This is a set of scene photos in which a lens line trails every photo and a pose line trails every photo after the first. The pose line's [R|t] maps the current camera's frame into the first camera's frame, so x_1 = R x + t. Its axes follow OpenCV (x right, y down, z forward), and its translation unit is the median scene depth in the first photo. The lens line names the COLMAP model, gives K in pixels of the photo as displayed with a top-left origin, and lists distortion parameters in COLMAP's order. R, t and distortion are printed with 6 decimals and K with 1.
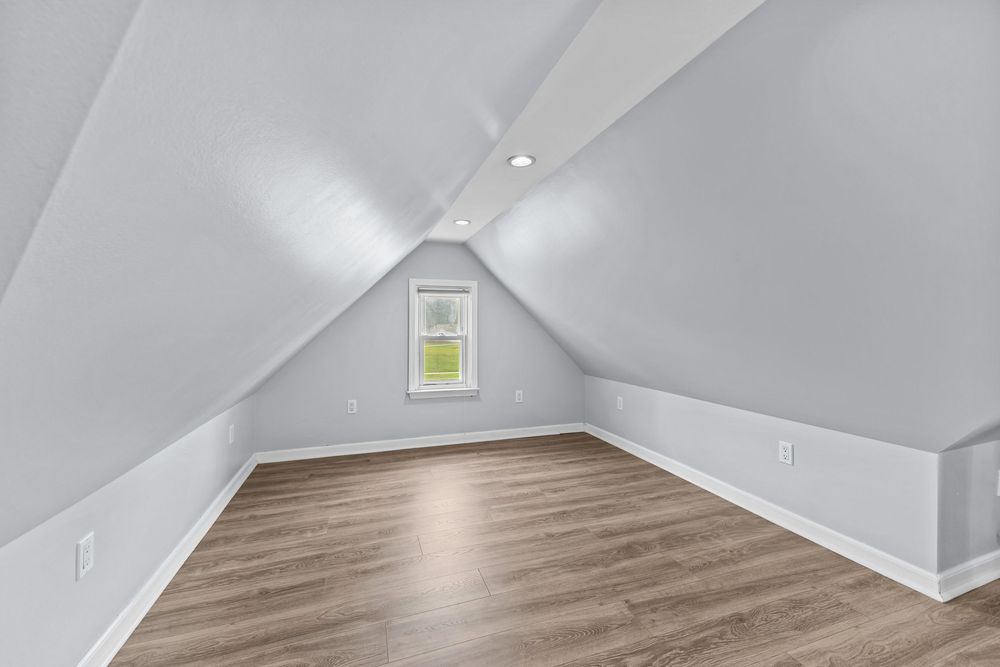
lens RADIAL K [[399.2, 0, 504.6], [0, 399.2, 332.2], [0, 0, 1]] dist [0.003307, 0.000237]
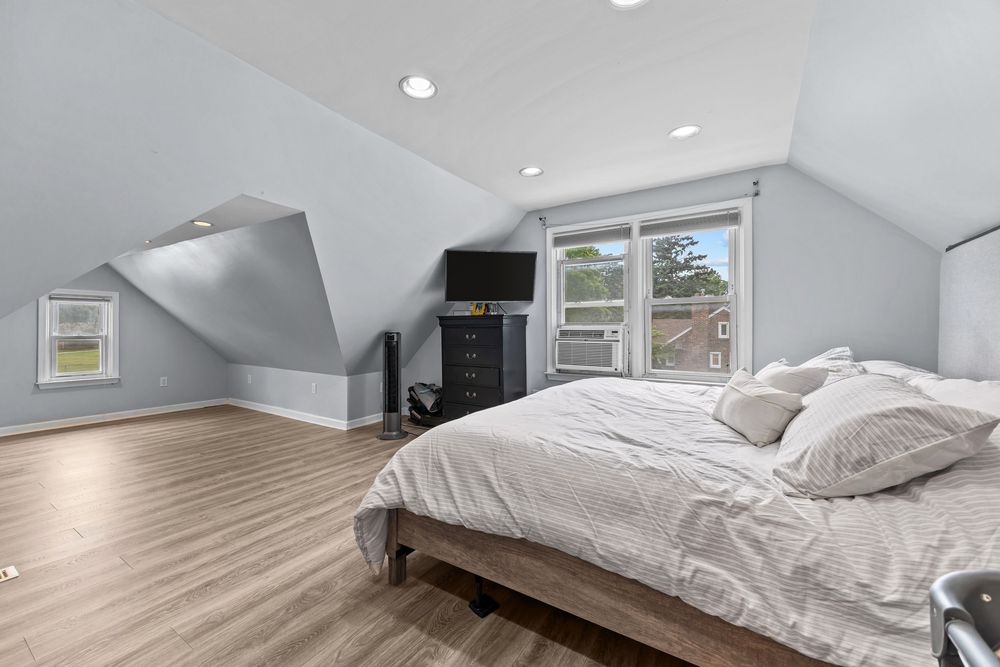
lens RADIAL K [[399.2, 0, 501.5], [0, 399.2, 332.9], [0, 0, 1]] dist [0.003307, 0.000237]
pose [[0.773053, -0.000893, 0.634341, 0.065879], [-0.001847, 0.999992, 0.003658, -0.006066], [-0.634339, -0.003999, 0.773045, -0.771545]]
